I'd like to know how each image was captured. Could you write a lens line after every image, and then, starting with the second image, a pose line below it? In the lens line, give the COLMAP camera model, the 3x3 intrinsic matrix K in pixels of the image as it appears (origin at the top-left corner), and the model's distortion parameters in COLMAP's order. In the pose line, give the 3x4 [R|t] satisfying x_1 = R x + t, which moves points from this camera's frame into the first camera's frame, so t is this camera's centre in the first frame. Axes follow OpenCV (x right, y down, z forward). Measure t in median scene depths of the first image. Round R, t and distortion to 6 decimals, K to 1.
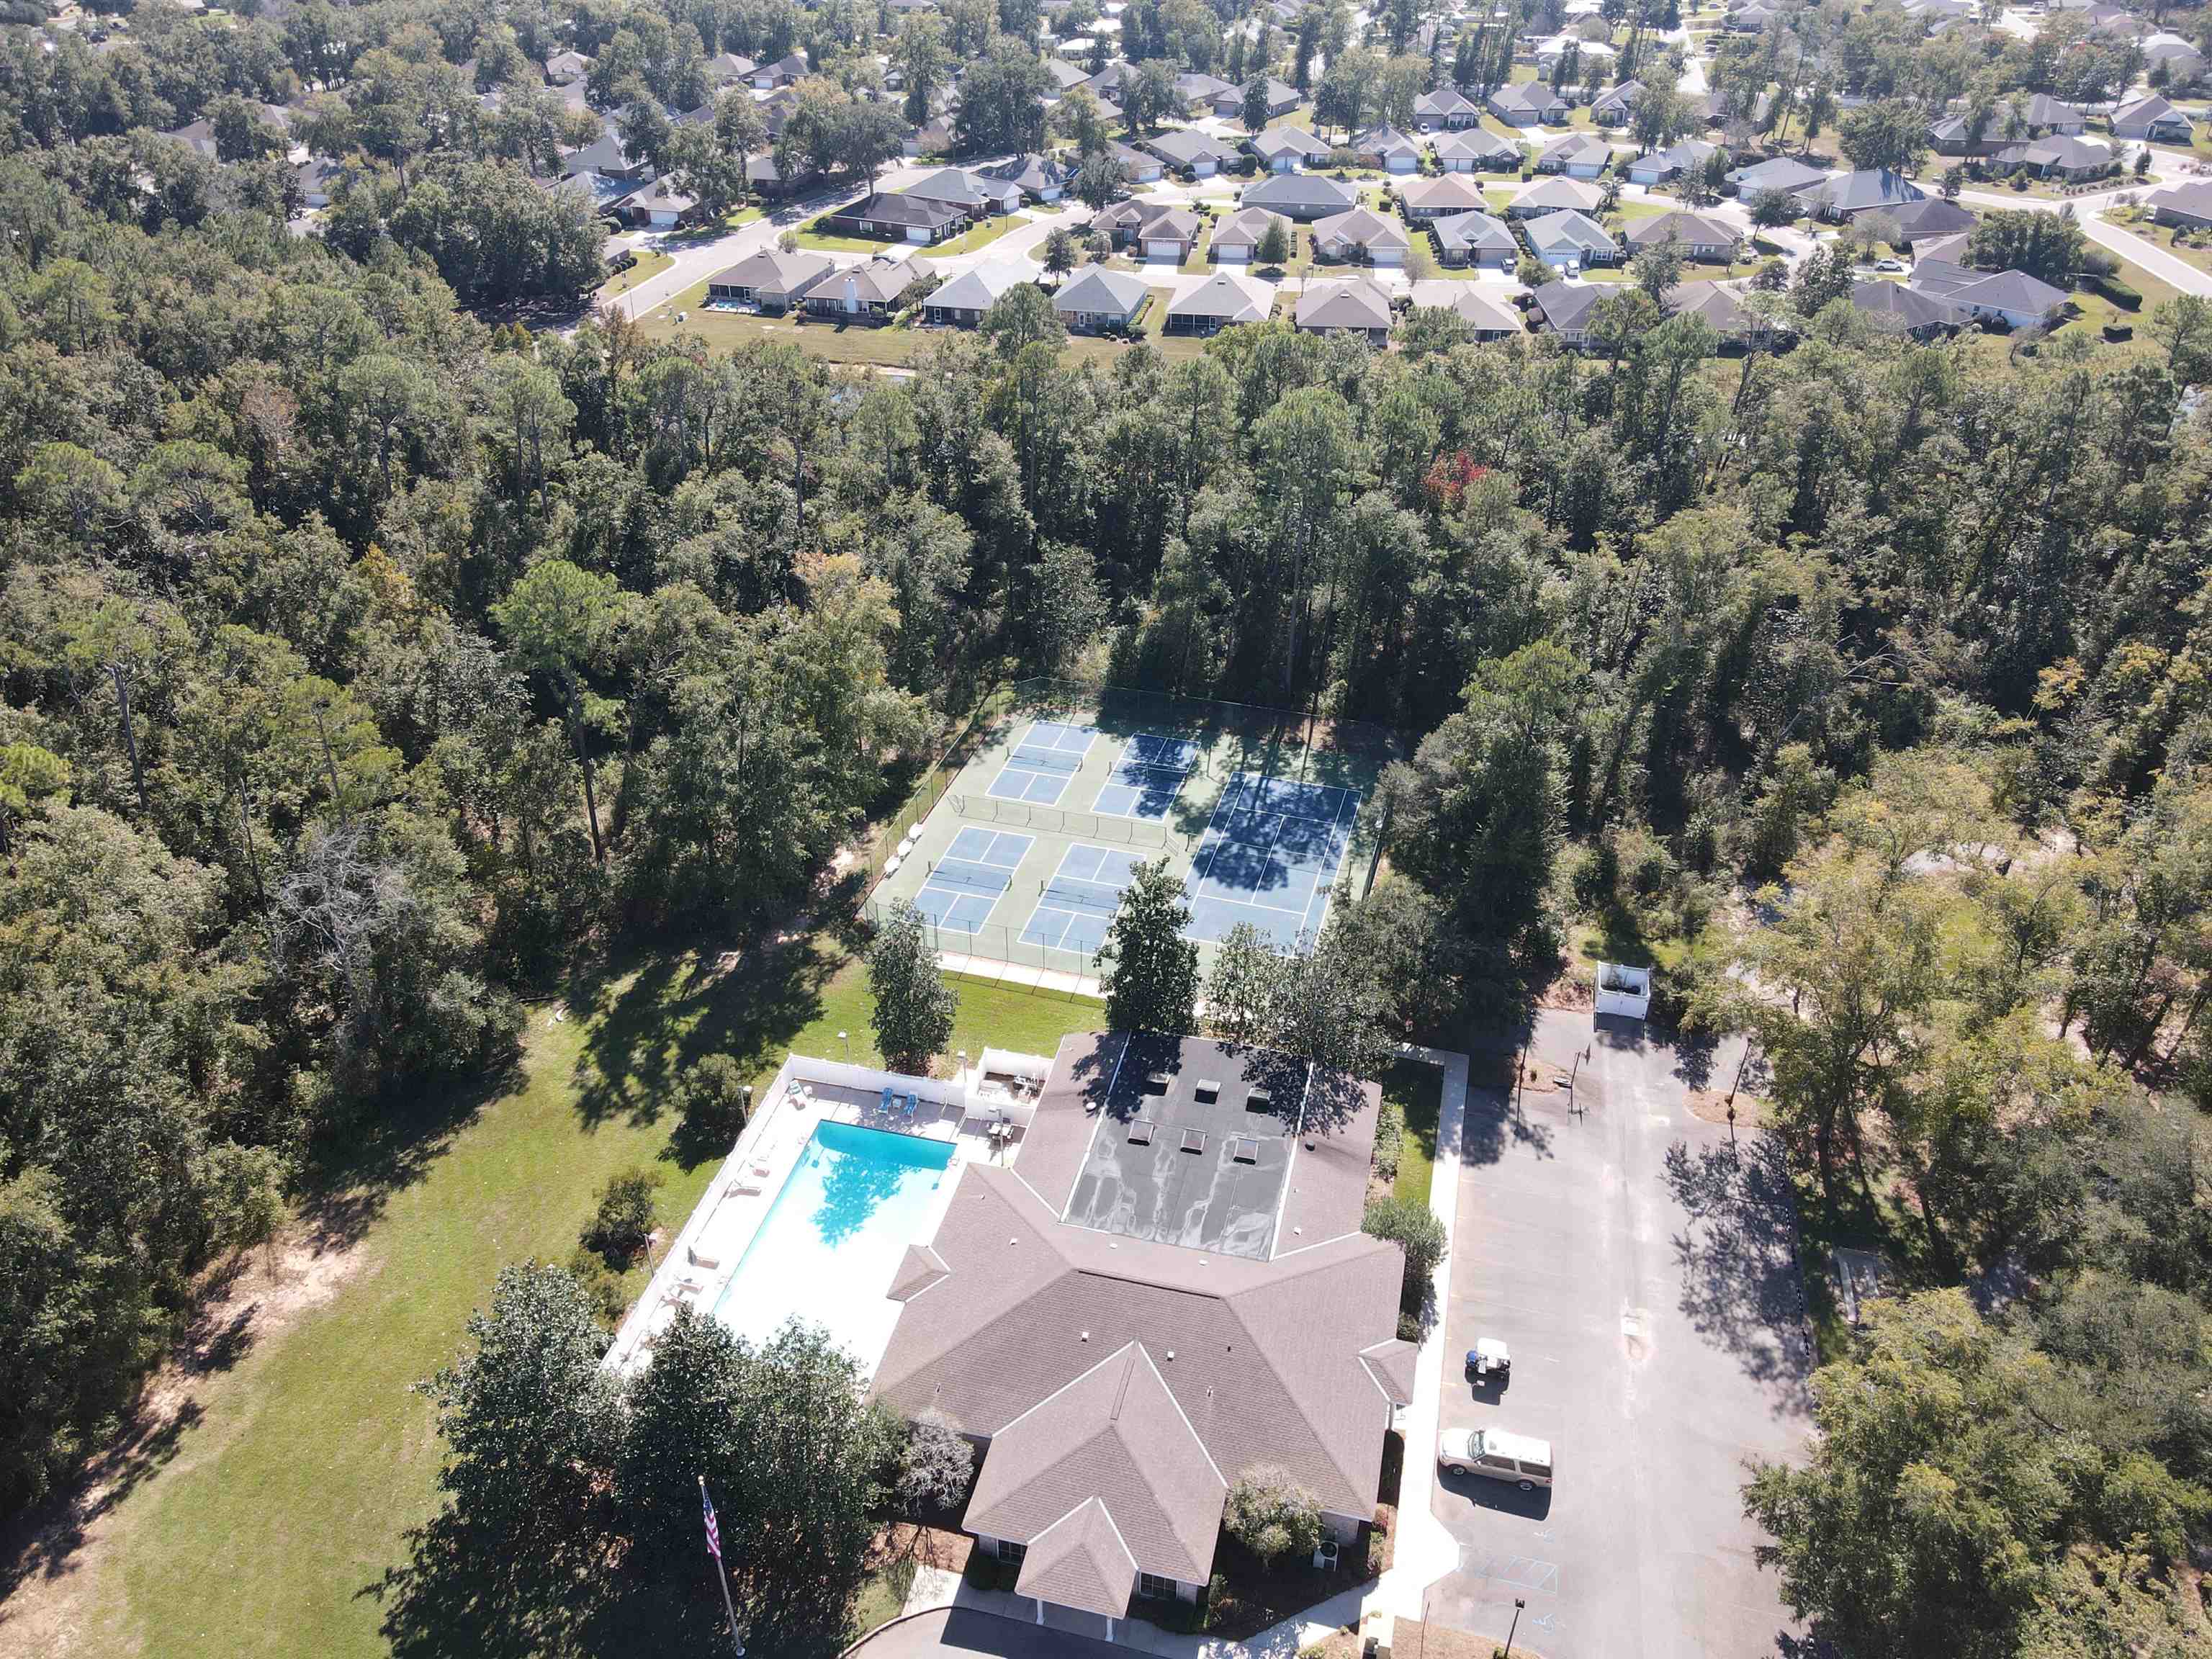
lens RADIAL K [[1610.2, 0, 1106.0], [0, 1610.2, 829.5], [0, 0, 1]] dist [0.023092, -0.003060]
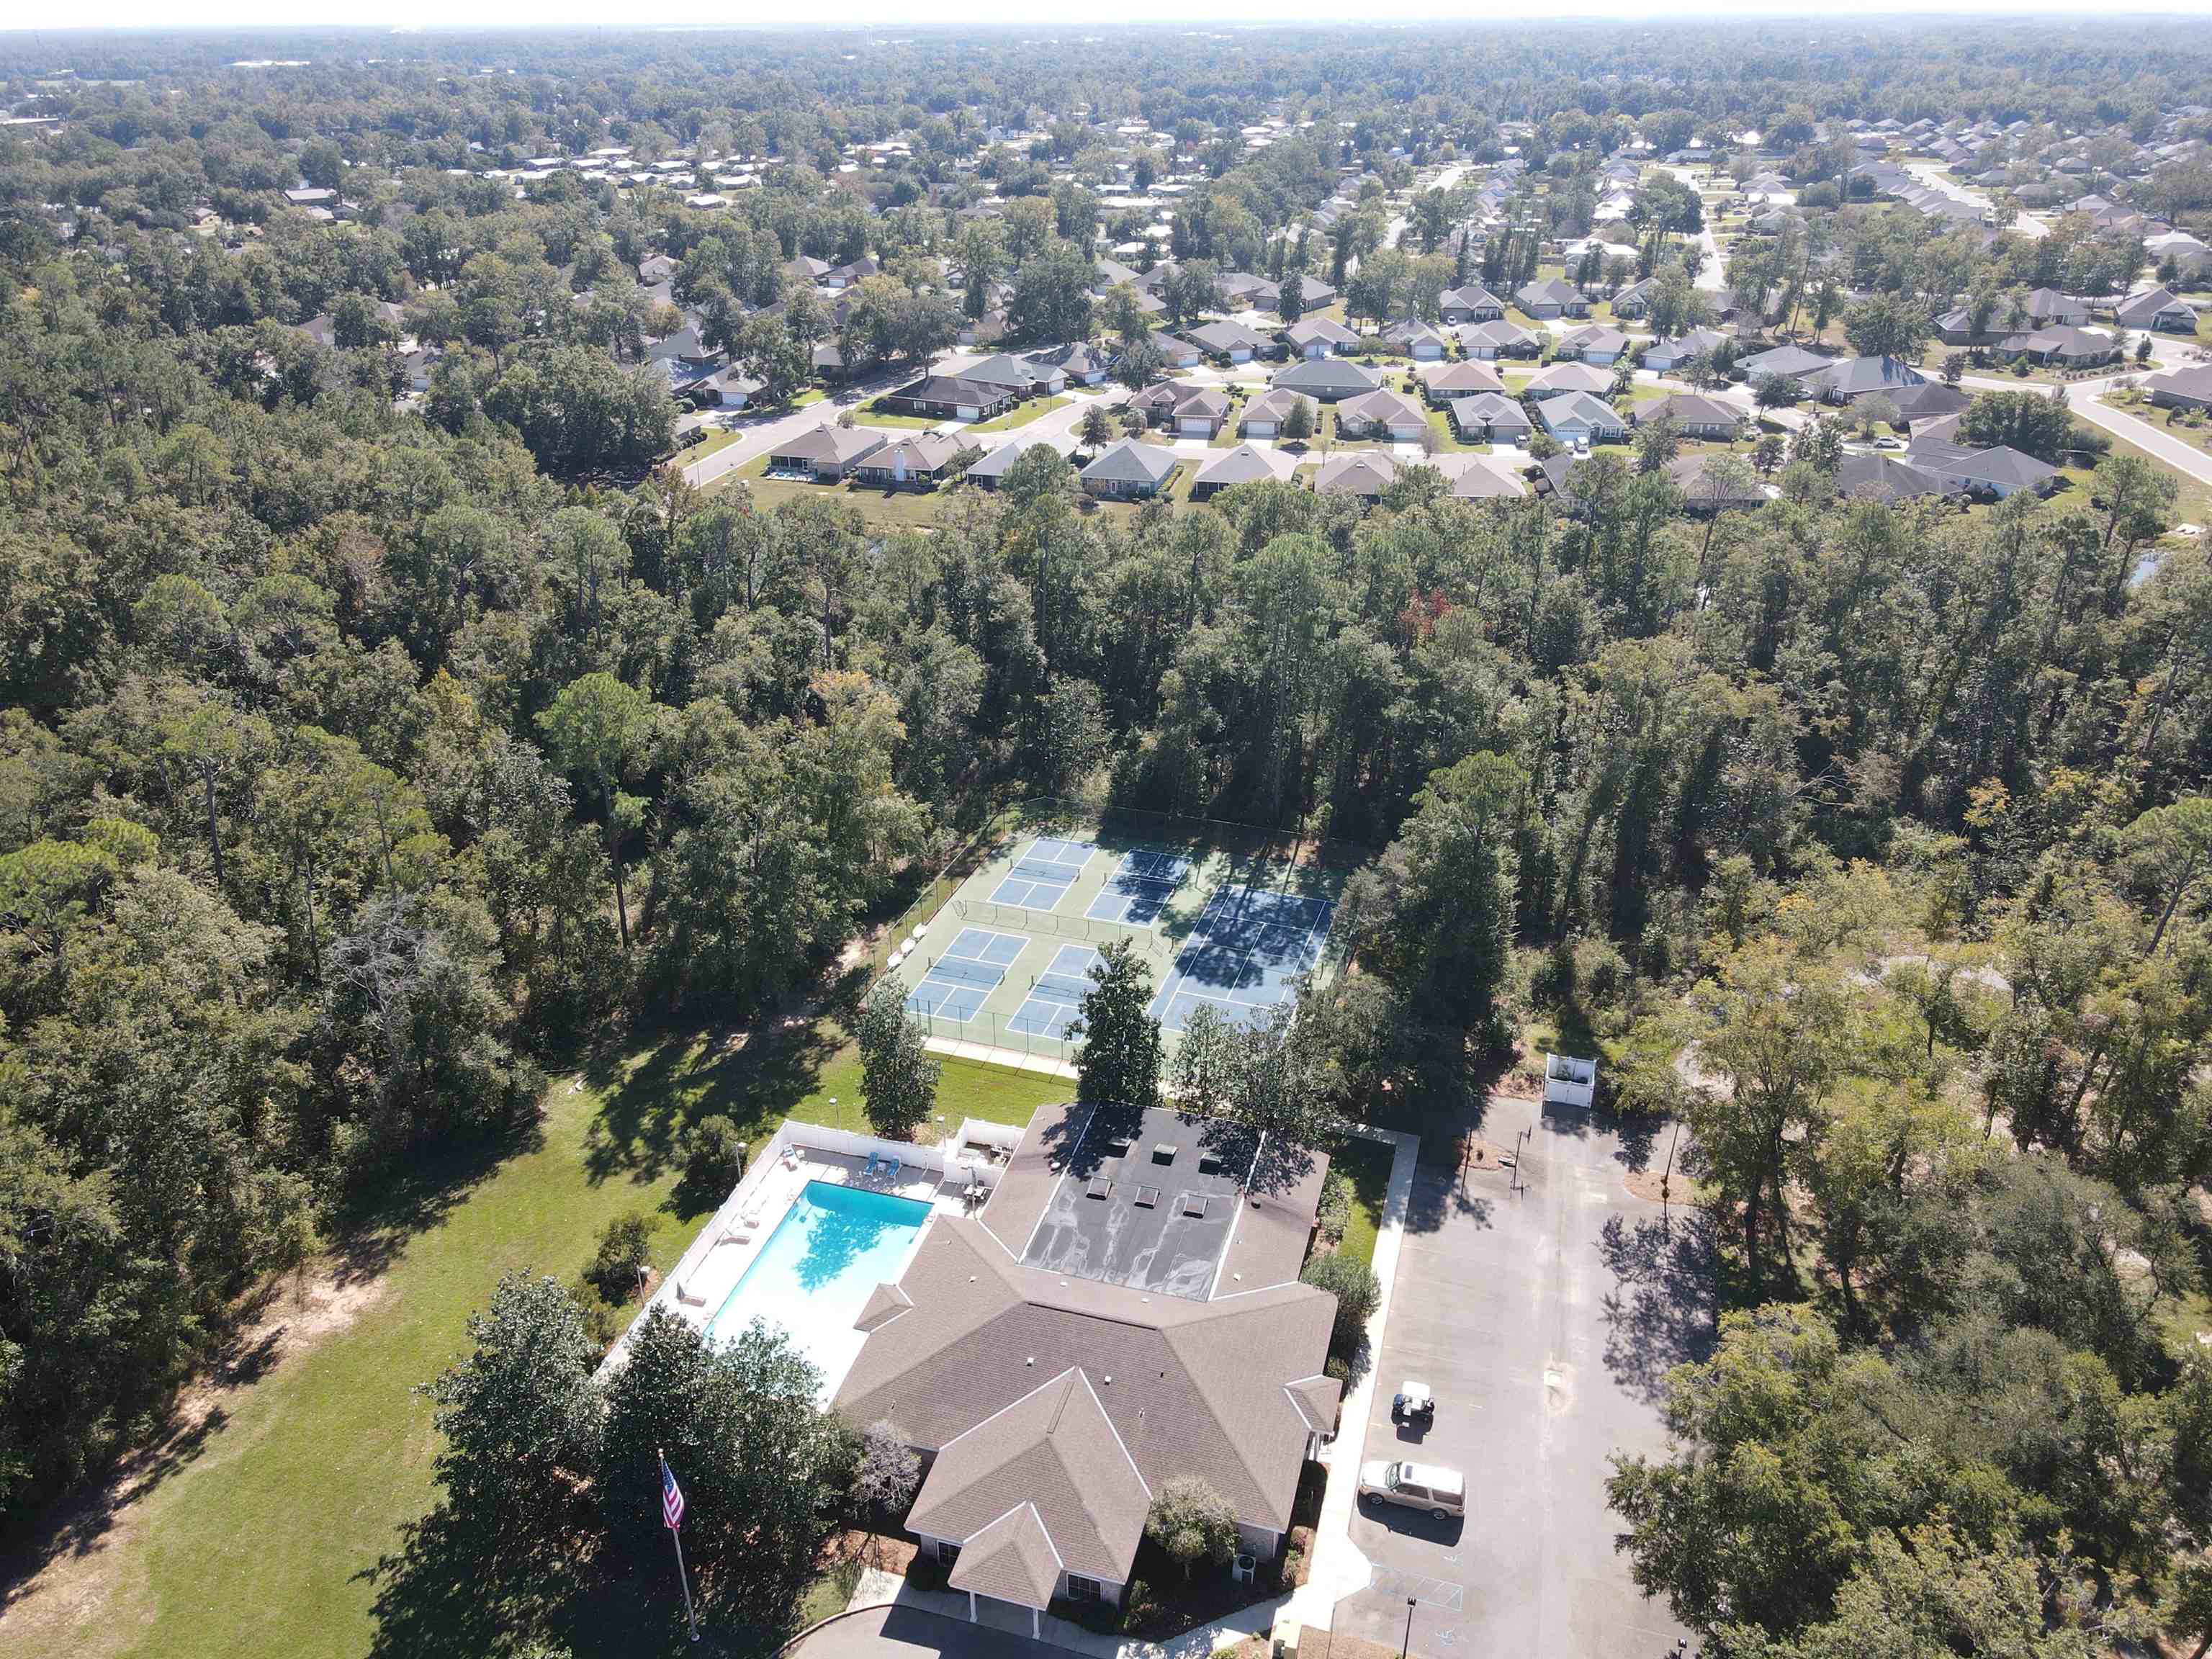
lens RADIAL K [[1622.2, 0, 1106.0], [0, 1622.2, 829.5], [0, 0, 1]] dist [0.016949, 0.010964]
pose [[0.999028, 0.012407, -0.042301, 0.054814], [-0.017042, 0.993668, -0.111059, 0.055321], [0.040655, 0.111672, 0.992913, -0.081630]]
